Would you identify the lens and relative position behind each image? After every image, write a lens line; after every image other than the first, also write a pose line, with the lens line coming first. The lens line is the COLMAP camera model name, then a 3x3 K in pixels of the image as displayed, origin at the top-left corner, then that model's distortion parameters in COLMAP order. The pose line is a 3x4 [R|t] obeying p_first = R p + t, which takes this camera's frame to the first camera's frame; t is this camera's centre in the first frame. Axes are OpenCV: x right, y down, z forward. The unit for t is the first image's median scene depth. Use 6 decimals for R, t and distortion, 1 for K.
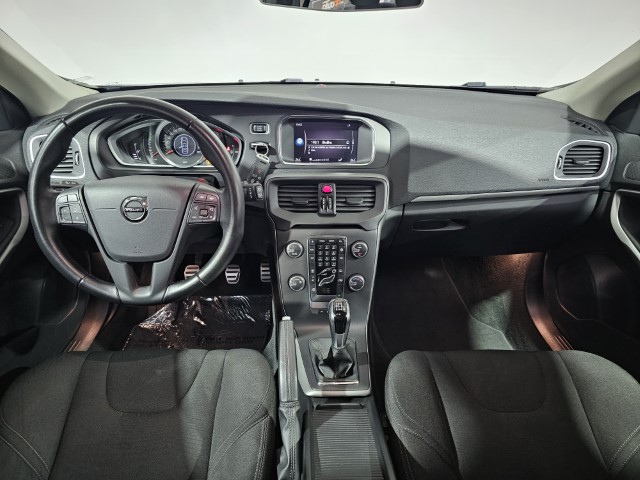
lens RADIAL K [[438.5, 0, 320.4], [0, 438.5, 242.1], [0, 0, 1]] dist [0.019146, -0.028481]
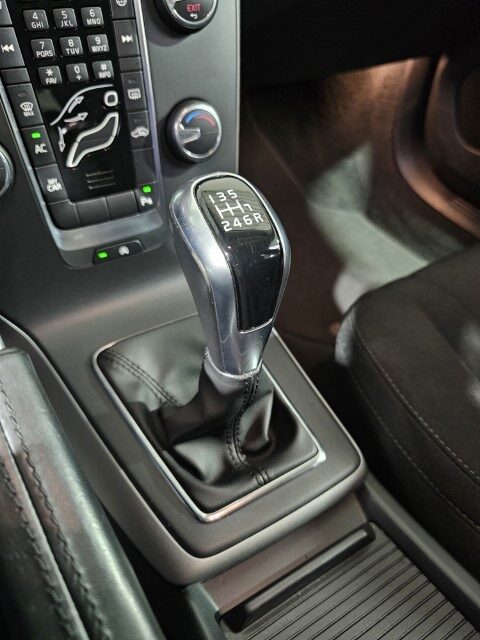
lens RADIAL K [[438.5, 0, 234.5], [0, 438.5, 319.5], [0, 0, 1]] dist [0.019146, -0.028481]
pose [[0.882006, -0.304126, 0.359962, -0.040774], [0.158222, 0.910644, 0.381698, 0.098353], [-0.443882, -0.279706, 0.851313, 0.697453]]
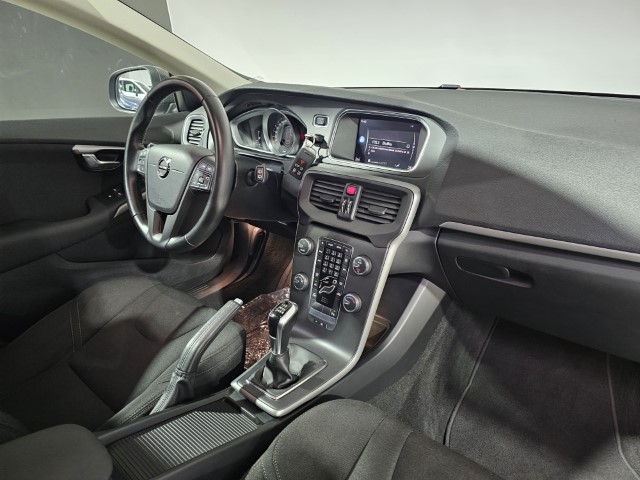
lens RADIAL K [[438.5, 0, 315.0], [0, 438.5, 243.2], [0, 0, 1]] dist [0.019146, -0.028481]
pose [[0.720487, 0.240108, -0.650574, 0.558282], [-0.285582, 0.957633, 0.037163, -0.029778], [0.631934, 0.159017, 0.758533, 0.290051]]
